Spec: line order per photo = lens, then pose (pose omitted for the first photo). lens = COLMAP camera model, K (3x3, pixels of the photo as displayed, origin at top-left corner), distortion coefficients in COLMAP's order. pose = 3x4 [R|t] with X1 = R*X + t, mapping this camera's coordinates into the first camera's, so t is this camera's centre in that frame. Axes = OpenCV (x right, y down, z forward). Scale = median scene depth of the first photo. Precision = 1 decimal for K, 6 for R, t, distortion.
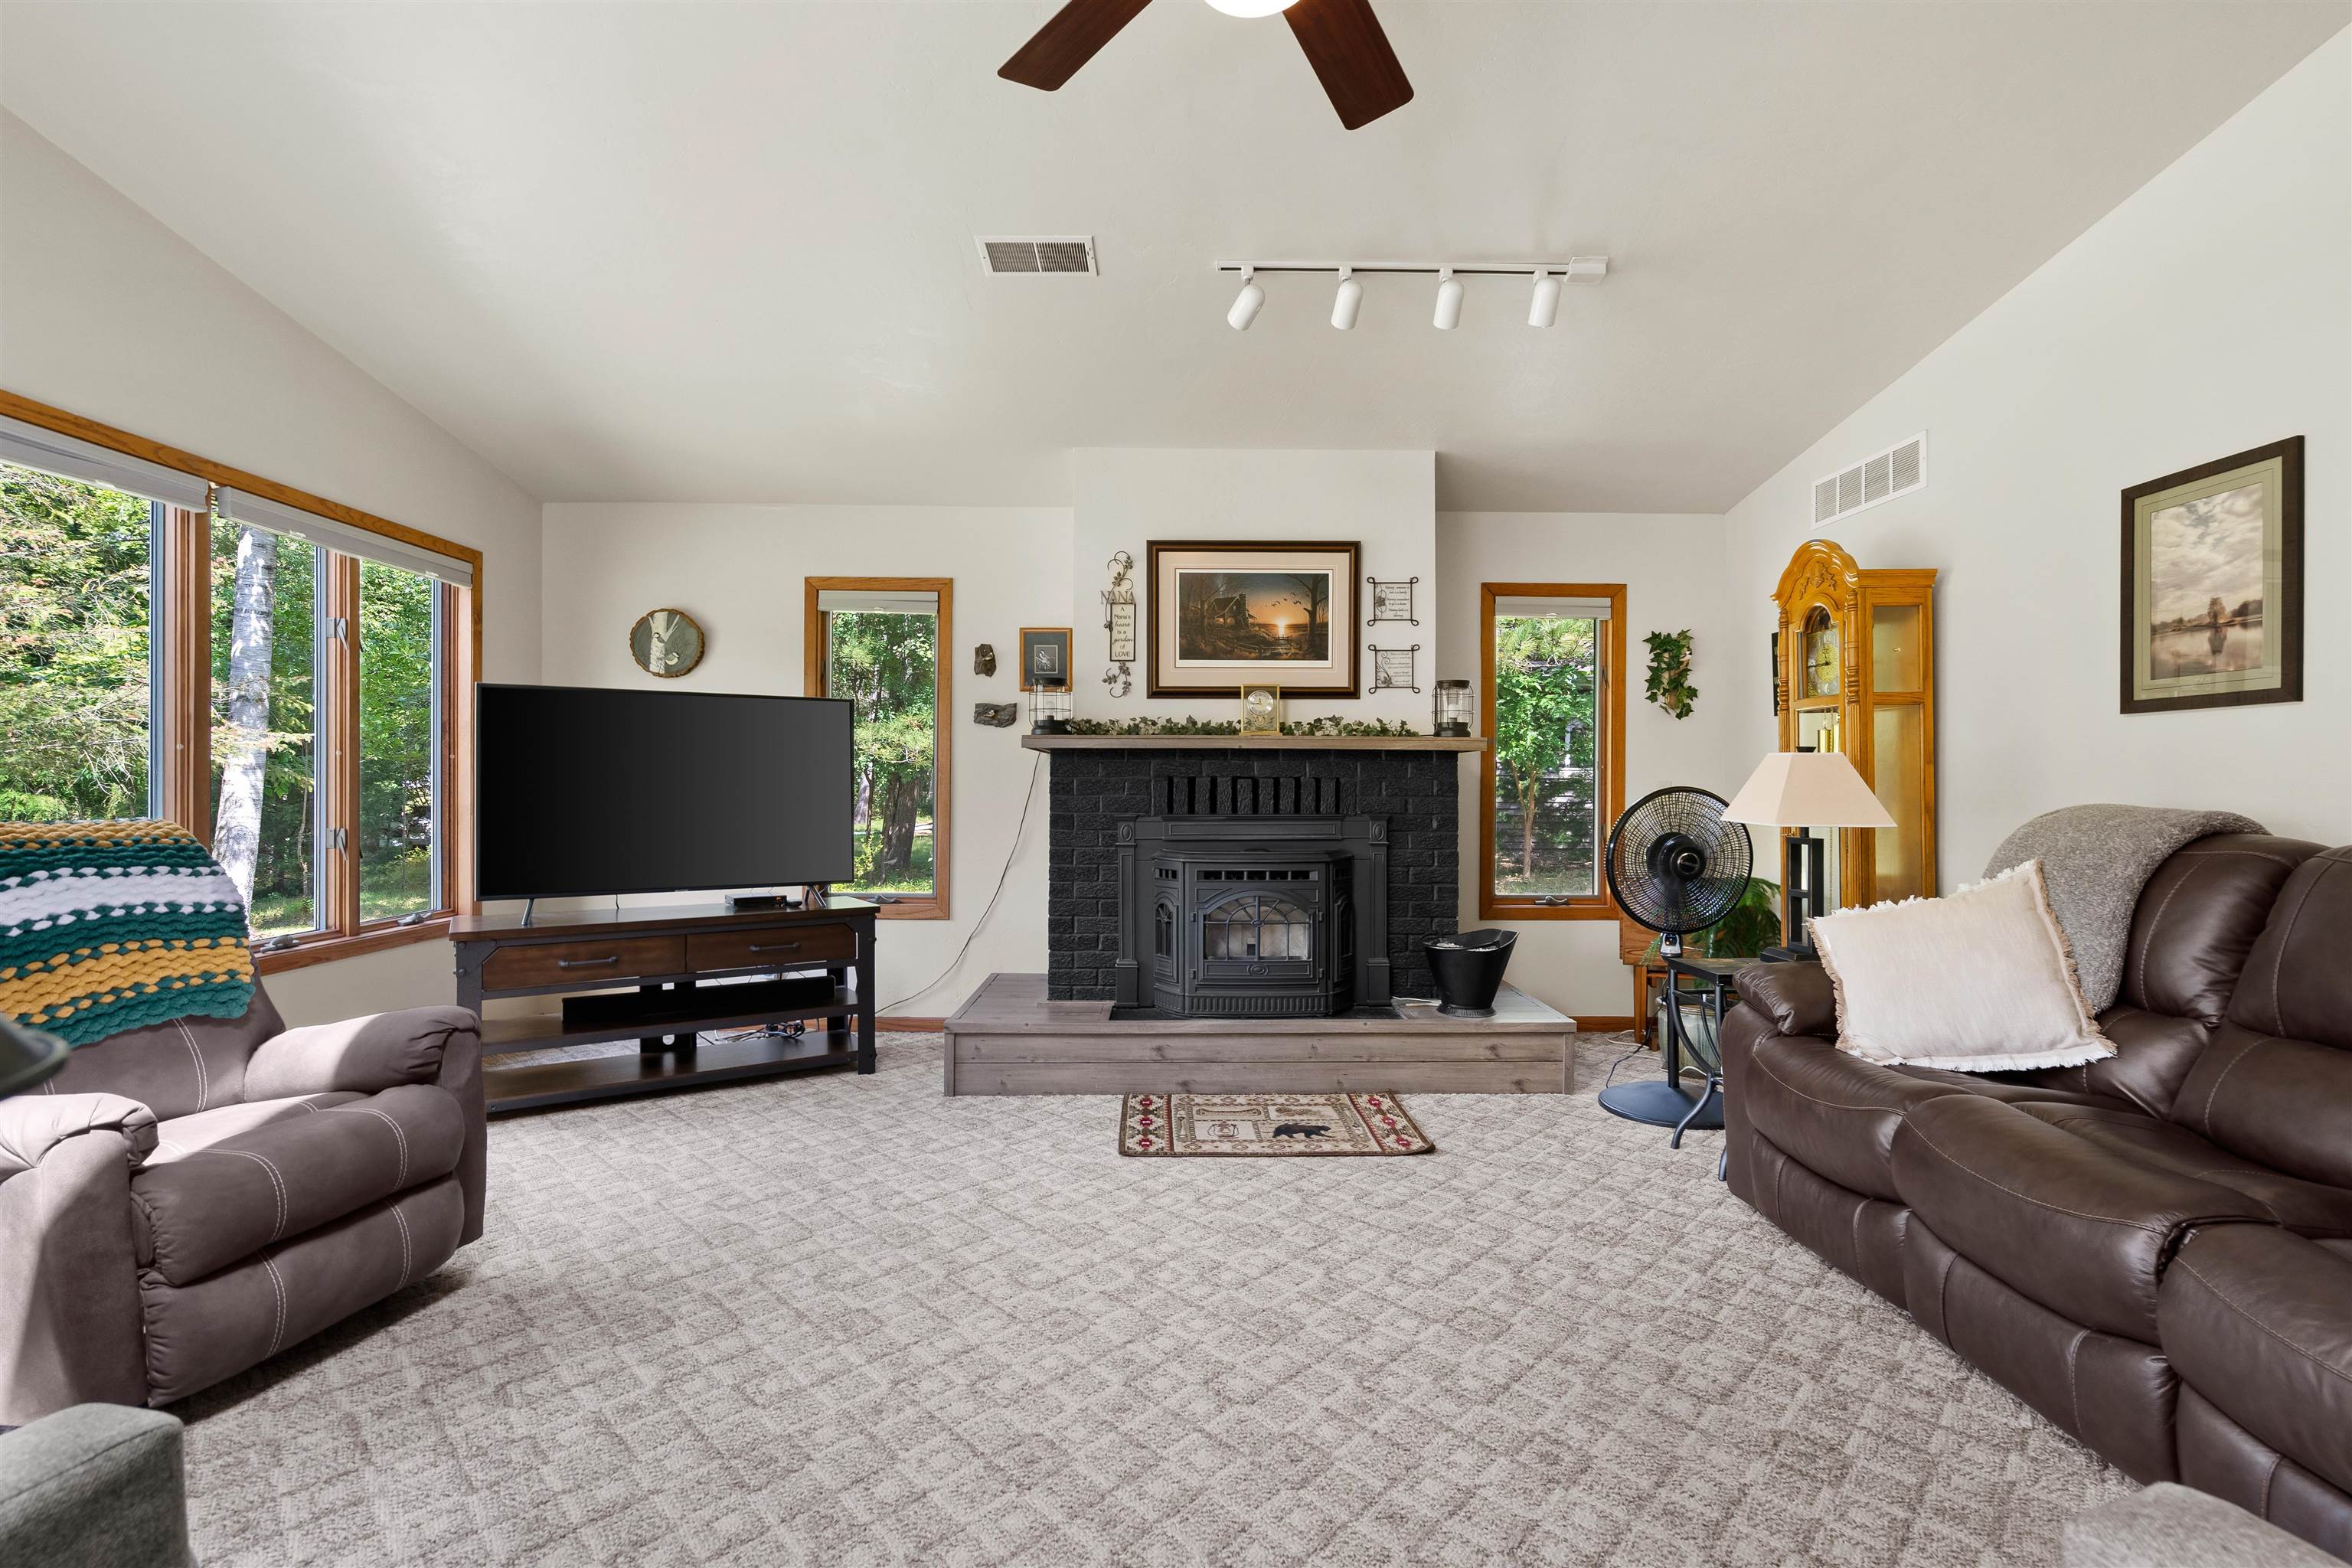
lens RADIAL K [[1092.8, 0, 1204.6], [0, 1092.8, 774.5], [0, 0, 1]] dist [-0.007032, -0.000151]
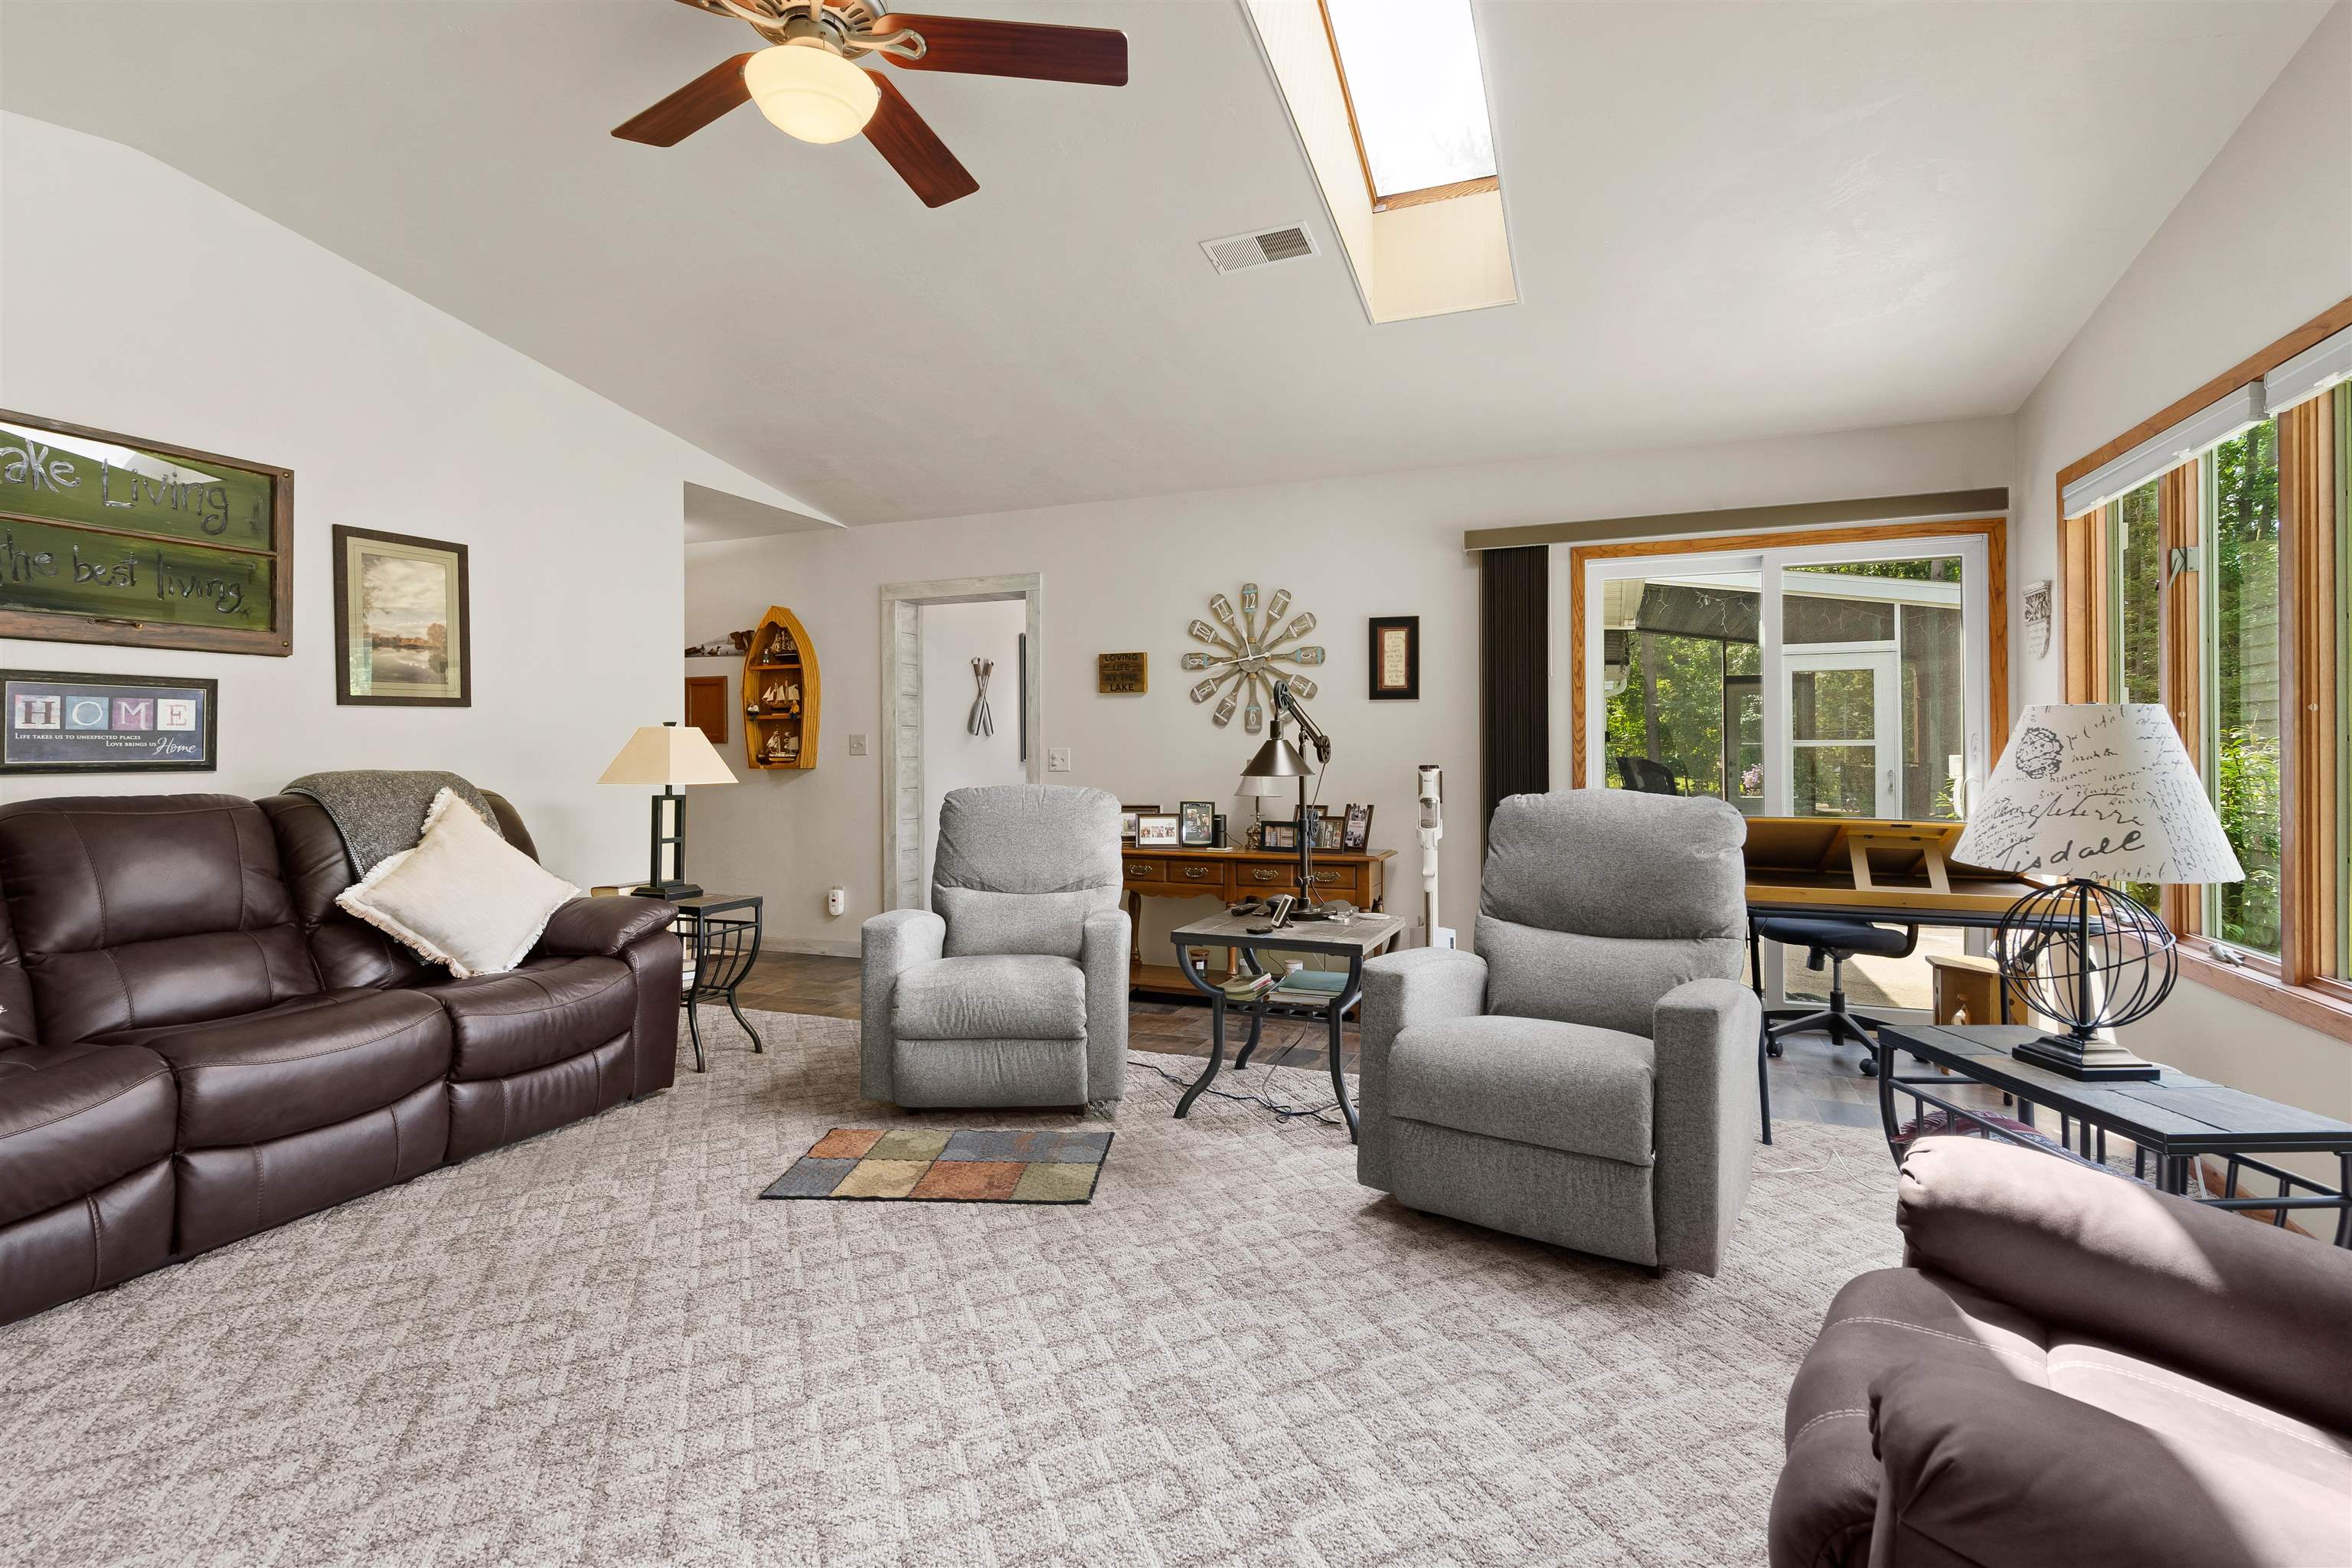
lens RADIAL K [[1087.6, 0, 1176.2], [0, 1087.6, 735.7], [0, 0, 1]] dist [-0.001759, -0.000144]
pose [[-0.914234, 0.004652, 0.405160, -0.763063], [0.000478, 0.999946, -0.010403, 0.002794], [-0.405187, -0.009317, -0.914186, 1.787081]]
